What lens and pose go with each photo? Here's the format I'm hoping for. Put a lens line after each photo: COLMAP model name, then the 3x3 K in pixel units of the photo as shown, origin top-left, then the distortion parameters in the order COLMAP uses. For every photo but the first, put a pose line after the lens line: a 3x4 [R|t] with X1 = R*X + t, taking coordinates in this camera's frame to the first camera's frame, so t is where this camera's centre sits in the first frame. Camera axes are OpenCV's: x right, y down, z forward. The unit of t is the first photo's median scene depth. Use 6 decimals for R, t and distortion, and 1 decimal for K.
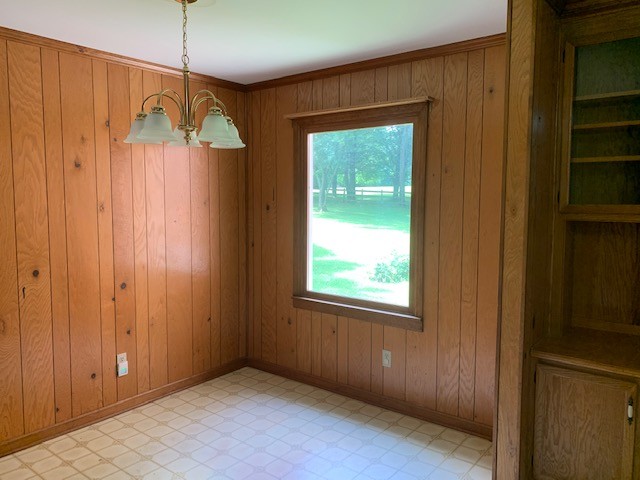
lens RADIAL K [[492.1, 0, 318.8], [0, 492.1, 232.8], [0, 0, 1]] dist [0.076171, -0.091317]
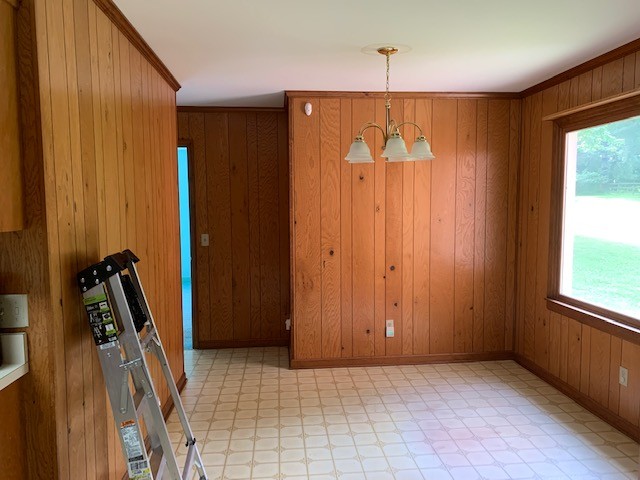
lens RADIAL K [[492.1, 0, 318.8], [0, 492.1, 232.8], [0, 0, 1]] dist [0.076171, -0.091317]
pose [[0.686833, 0.038224, -0.725809, 0.396835], [-0.041028, 0.999063, 0.013790, 0.003212], [0.725656, 0.020306, 0.687758, -0.032661]]
